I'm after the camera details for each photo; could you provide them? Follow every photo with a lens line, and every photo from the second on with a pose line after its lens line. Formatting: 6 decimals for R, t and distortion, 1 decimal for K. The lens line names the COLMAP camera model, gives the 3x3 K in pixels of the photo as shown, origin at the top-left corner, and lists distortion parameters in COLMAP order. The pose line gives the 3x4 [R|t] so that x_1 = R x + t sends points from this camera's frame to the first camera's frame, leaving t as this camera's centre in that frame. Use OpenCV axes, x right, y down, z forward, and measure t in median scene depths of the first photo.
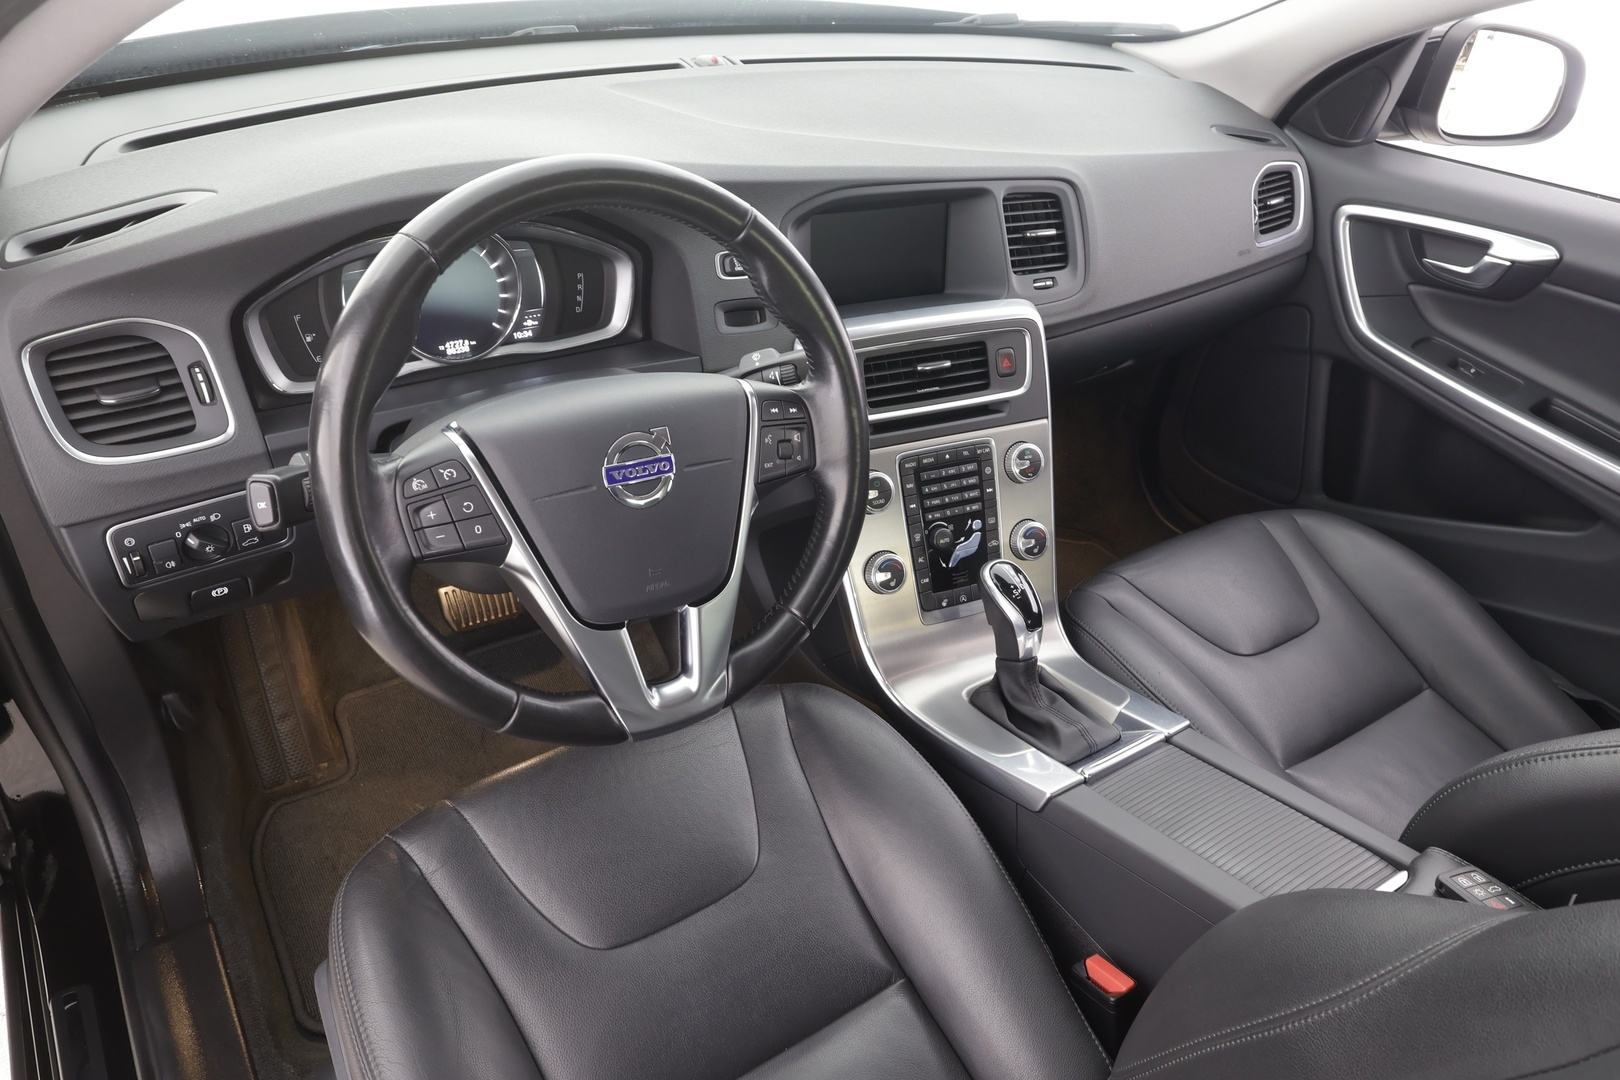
lens RADIAL K [[1107.9, 0, 812.3], [0, 1107.9, 543.9], [0, 0, 1]] dist [-0.000317, -0.000088]
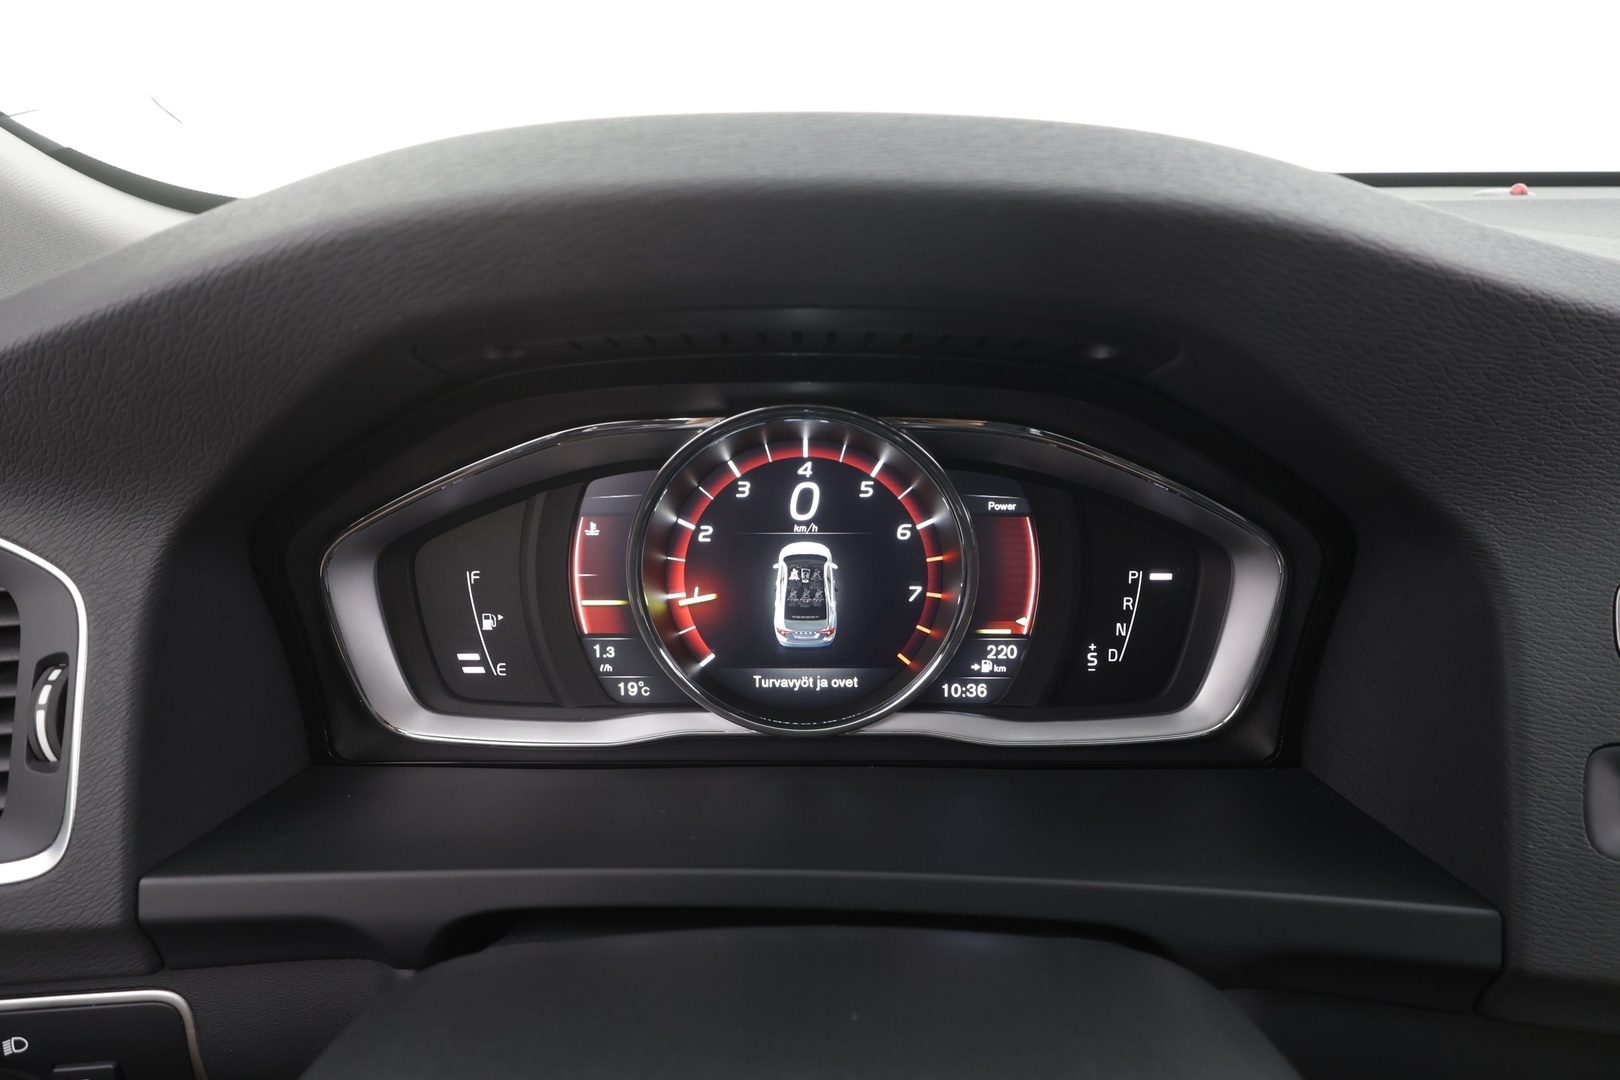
lens RADIAL K [[872.6, 0, 804.2], [0, 872.6, 544.1], [0, 0, 1]] dist [0.012225, -0.000303]
pose [[0.834406, 0.132415, -0.535007, -0.131289], [-0.257904, 0.951683, -0.166690, -0.157903], [0.487084, 0.277067, 0.828241, 0.628041]]
